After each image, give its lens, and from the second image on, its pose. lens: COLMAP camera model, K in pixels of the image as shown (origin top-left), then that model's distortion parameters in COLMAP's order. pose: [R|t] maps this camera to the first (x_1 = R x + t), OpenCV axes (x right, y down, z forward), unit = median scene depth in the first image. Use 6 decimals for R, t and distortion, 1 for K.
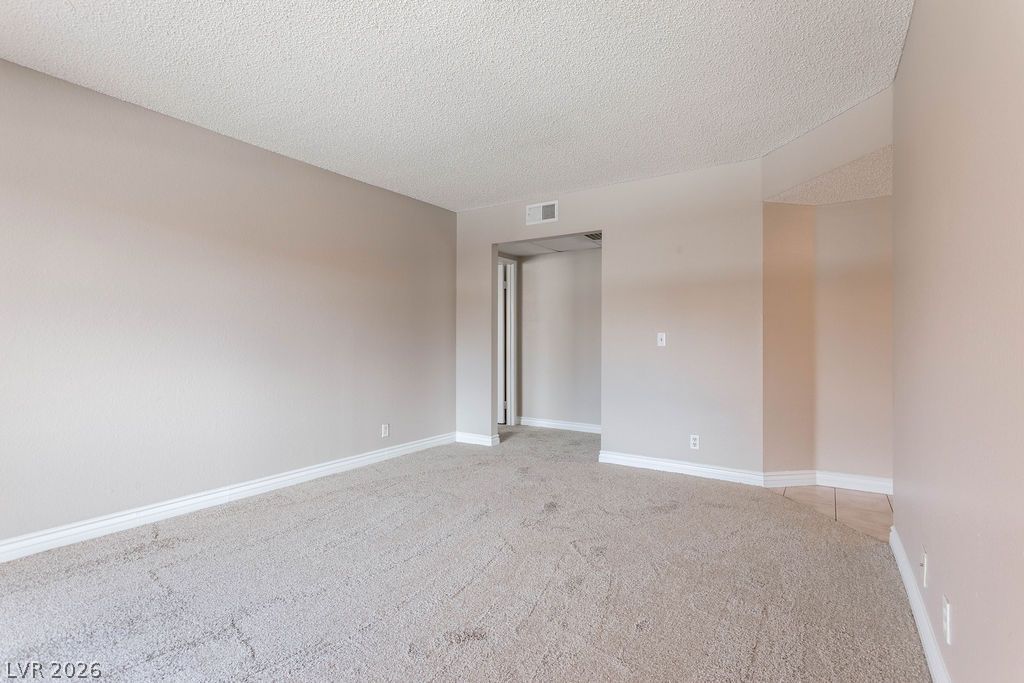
lens RADIAL K [[485.2, 0, 513.6], [0, 485.2, 340.3], [0, 0, 1]] dist [0.000339, 0.001115]
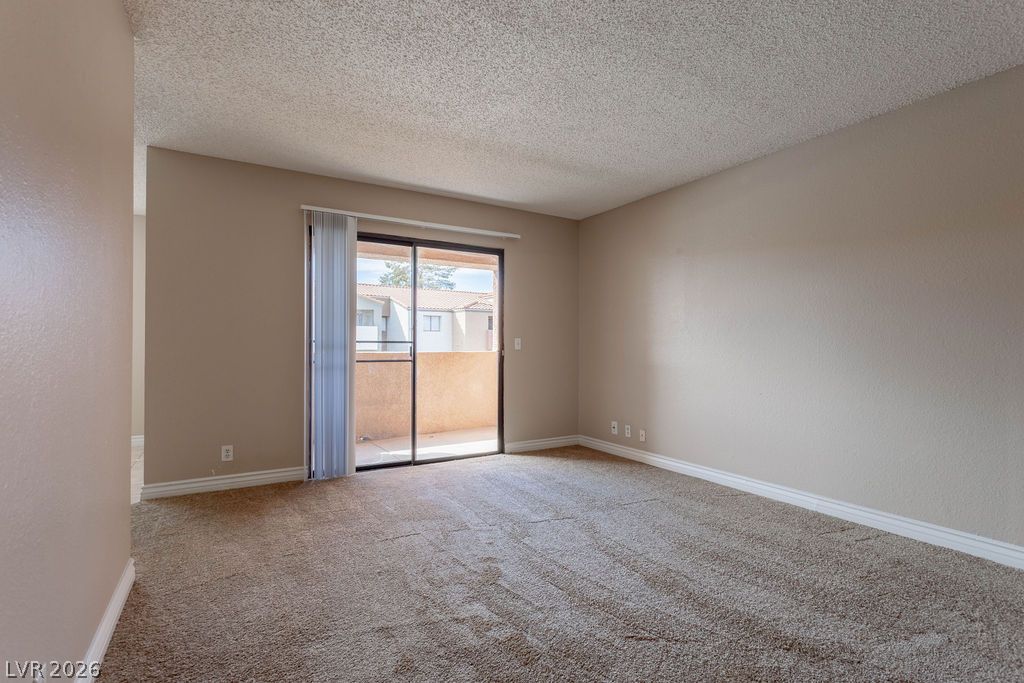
lens RADIAL K [[485.2, 0, 513.6], [0, 485.2, 340.3], [0, 0, 1]] dist [0.000339, 0.001115]
pose [[-0.447262, -0.013221, -0.894305, 0.438128], [-0.002673, 0.999906, -0.013445, 0.003714], [0.894399, -0.003623, -0.447255, 0.700144]]
